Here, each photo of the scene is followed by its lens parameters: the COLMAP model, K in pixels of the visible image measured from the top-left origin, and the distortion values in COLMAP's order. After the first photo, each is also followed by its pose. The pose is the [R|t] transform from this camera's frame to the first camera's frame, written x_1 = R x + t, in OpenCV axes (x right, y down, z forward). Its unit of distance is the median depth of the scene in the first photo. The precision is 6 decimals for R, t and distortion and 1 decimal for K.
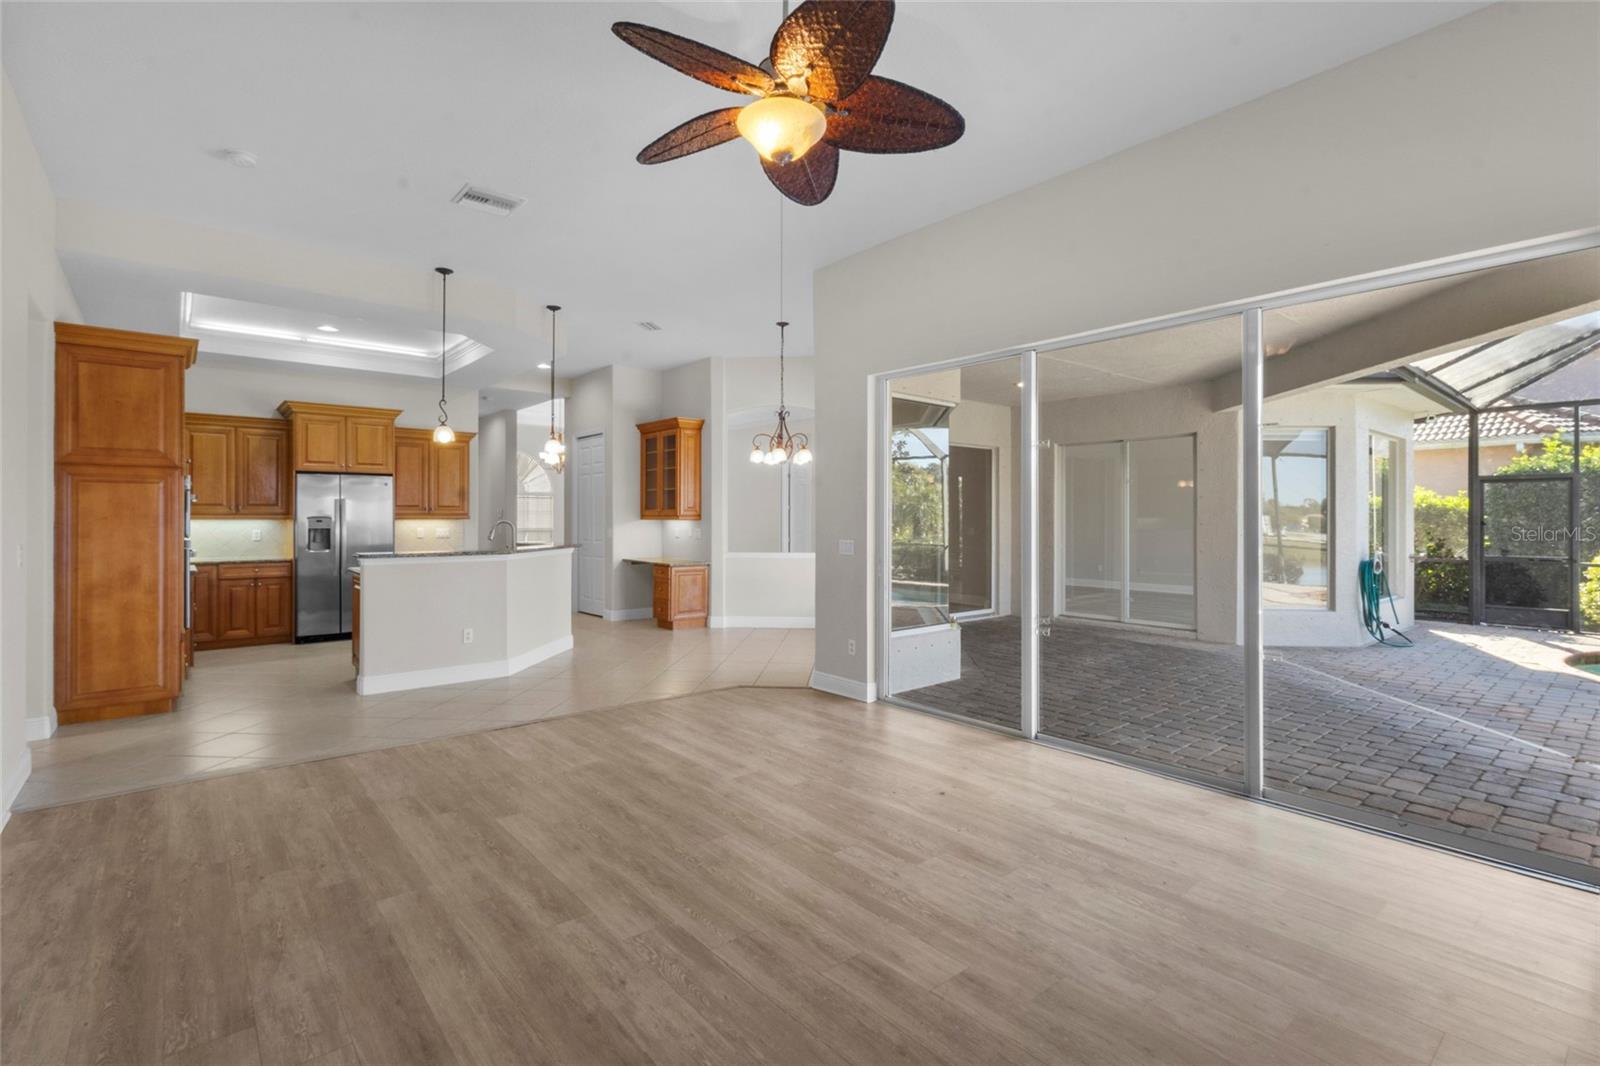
lens RADIAL K [[740.1, 0, 798.0], [0, 740.1, 517.5], [0, 0, 1]] dist [0.003892, 0.000008]
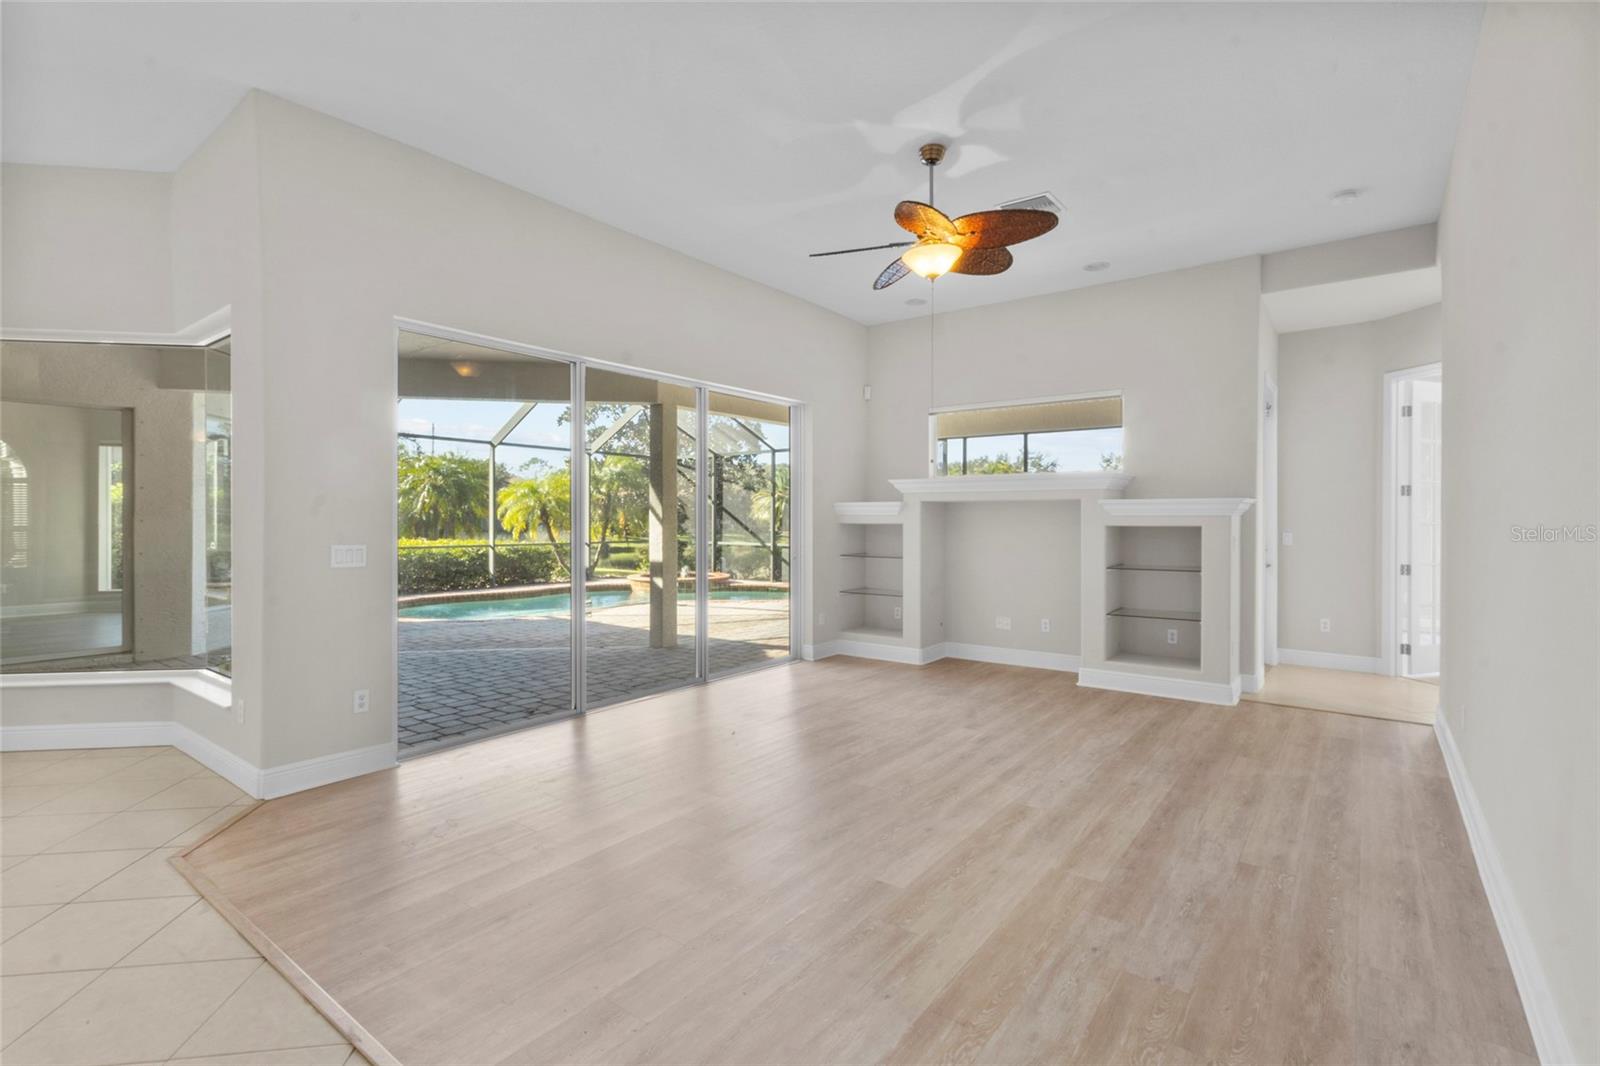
lens RADIAL K [[740.1, 0, 798.0], [0, 740.1, 517.5], [0, 0, 1]] dist [0.003892, 0.000008]
pose [[-0.217020, -0.000307, 0.976167, -1.312768], [-0.003419, 0.999994, -0.000446, 0.006026], [-0.976161, -0.003434, -0.217020, 1.445142]]
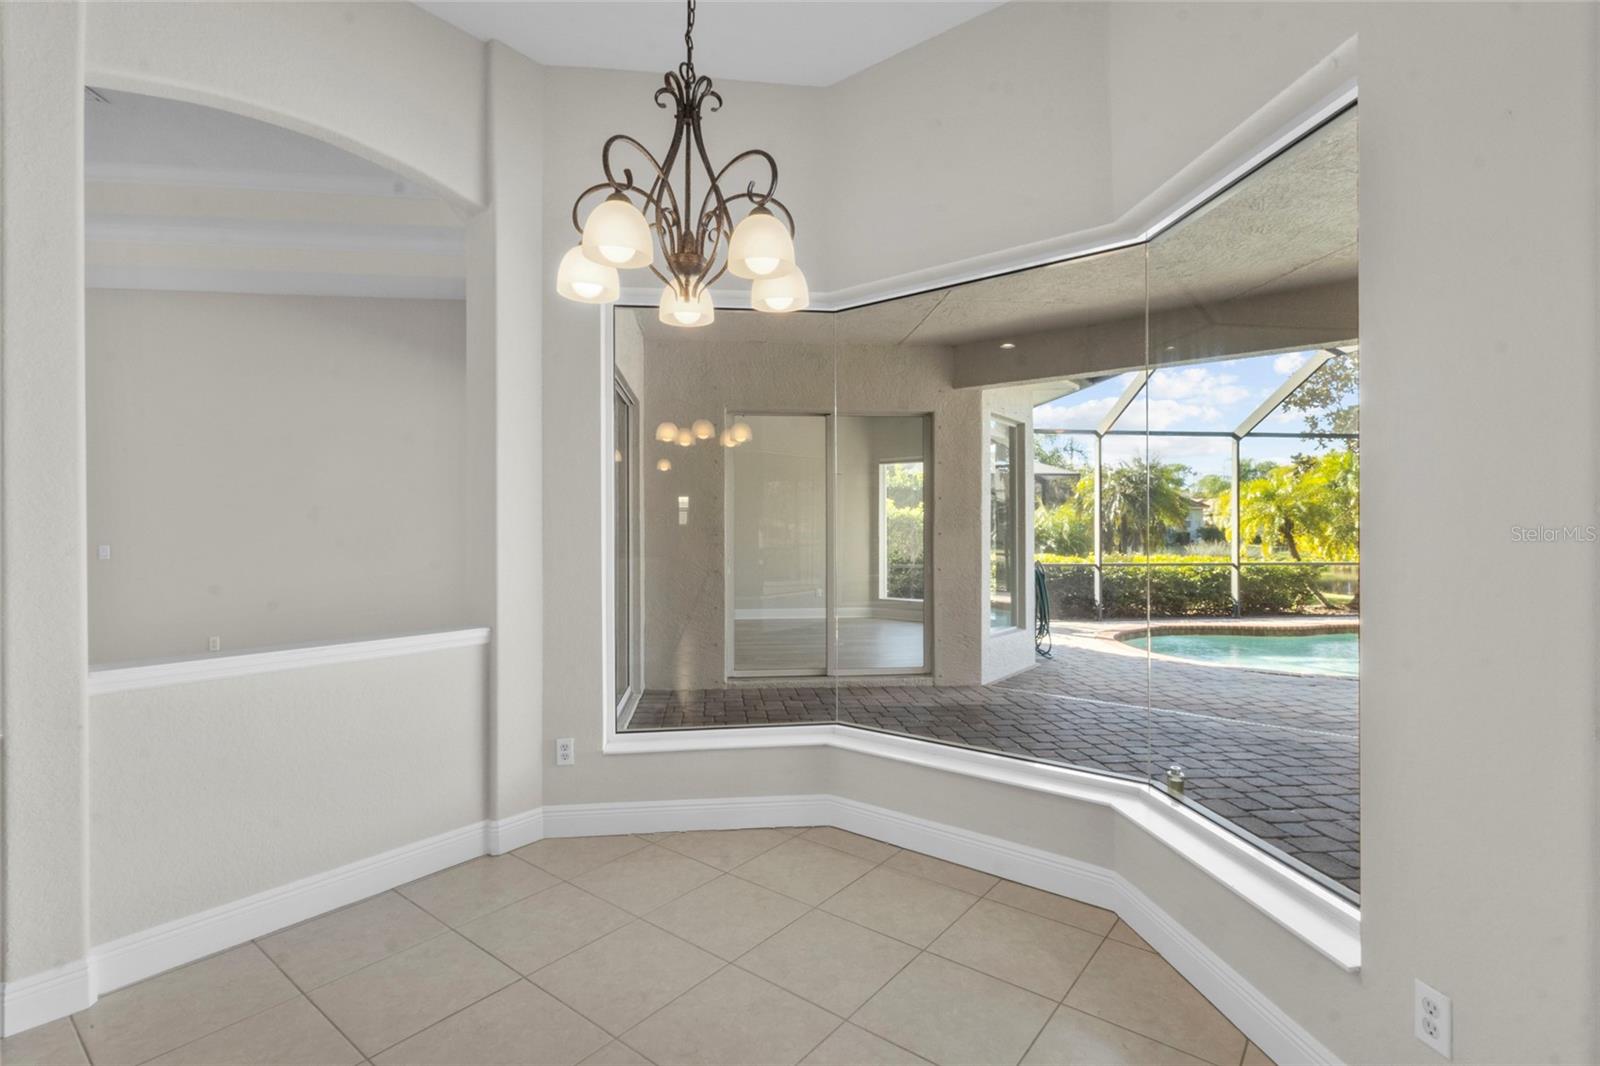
lens RADIAL K [[741.0, 0, 797.1], [0, 741.0, 529.0], [0, 0, 1]] dist [-0.000056, 0.001151]
pose [[0.555793, -0.000524, 0.831321, -0.535604], [0.002018, 0.999998, -0.000718, 0.009748], [-0.831318, 0.002077, 0.555793, 2.165107]]
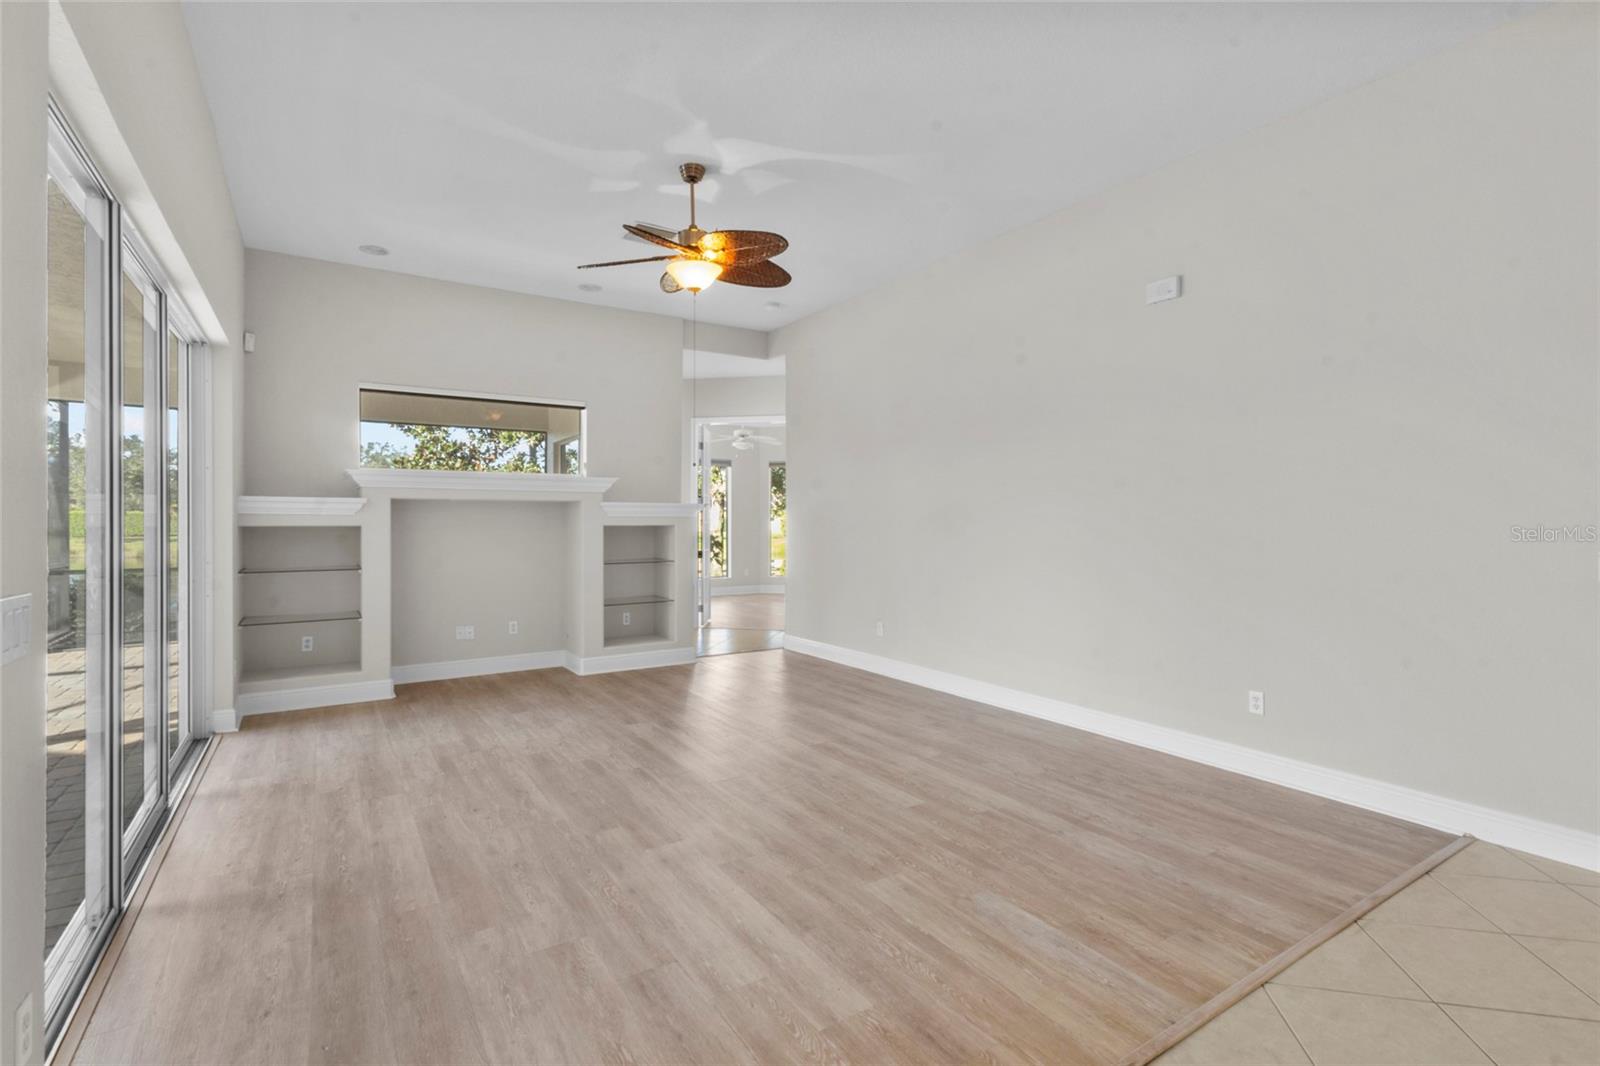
lens RADIAL K [[740.1, 0, 798.0], [0, 740.1, 517.5], [0, 0, 1]] dist [0.003892, 0.000008]
pose [[-0.992031, -0.001542, 0.125981, -0.404632], [-0.002272, 0.999981, -0.005653, 0.011666], [-0.125970, -0.005894, -0.992017, 2.319876]]
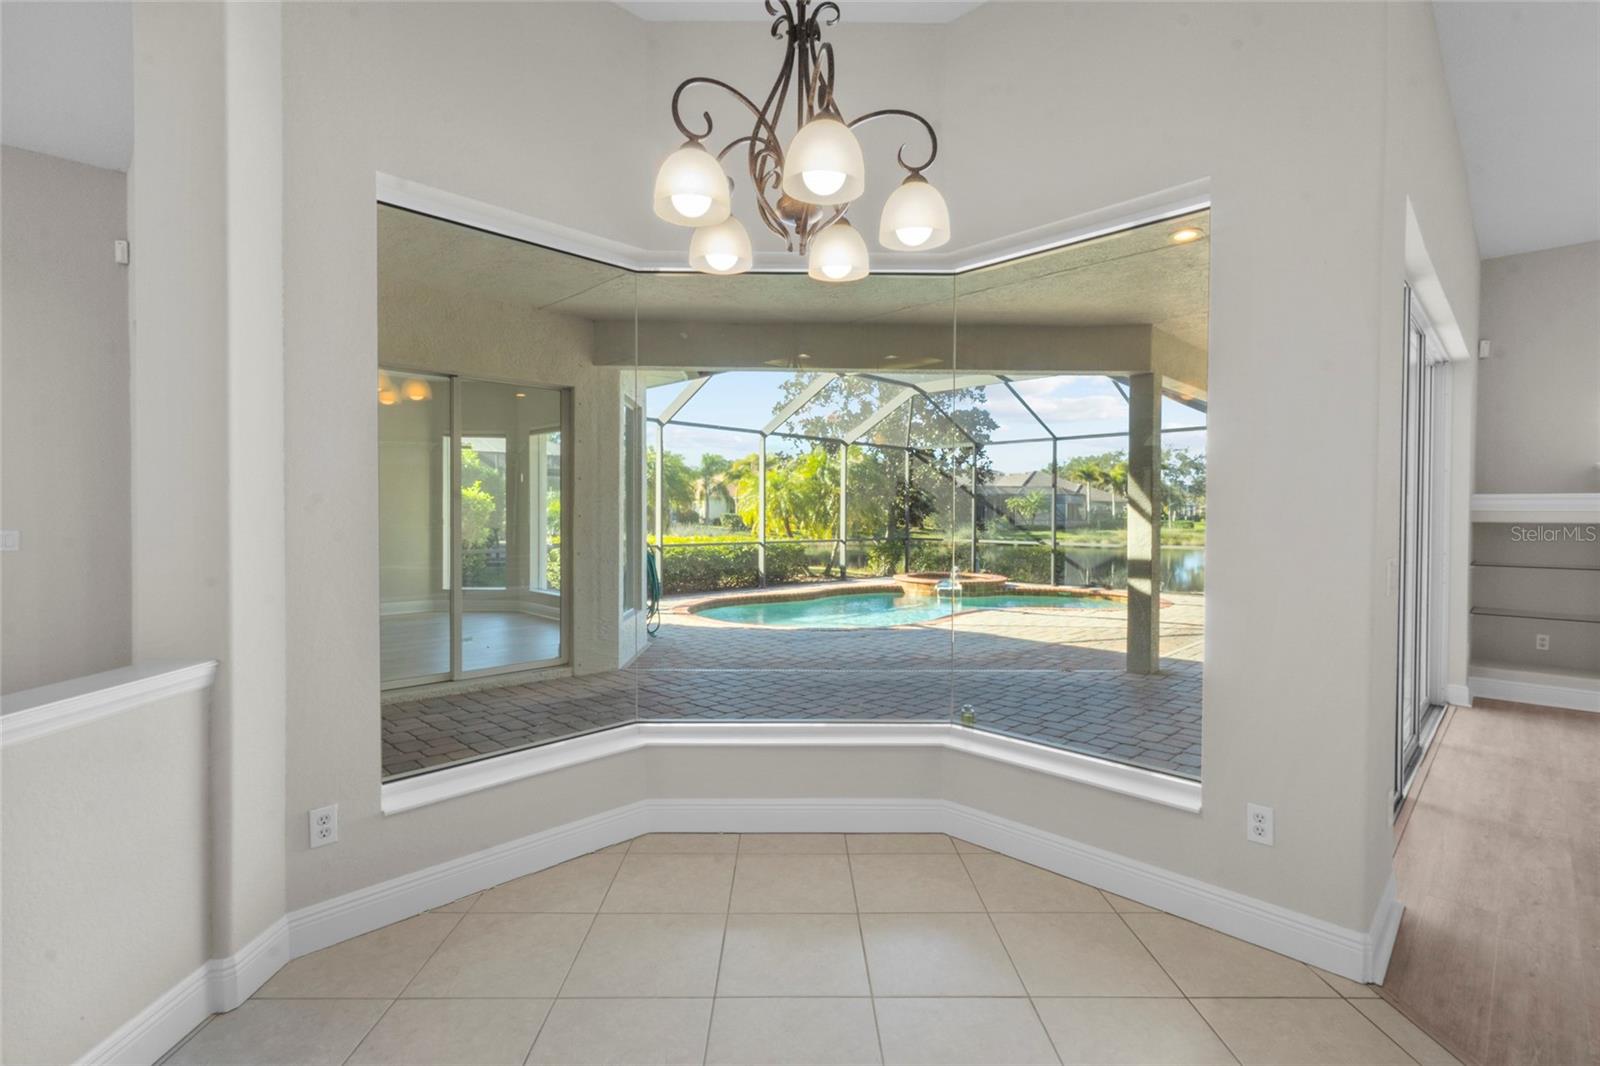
lens RADIAL K [[741.0, 0, 797.1], [0, 741.0, 529.0], [0, 0, 1]] dist [-0.000056, 0.001151]
pose [[-0.089219, -0.021831, 0.995773, -0.615294], [-0.005427, 0.999756, 0.021432, 0.011655], [-0.995997, -0.003492, -0.089315, 2.644141]]
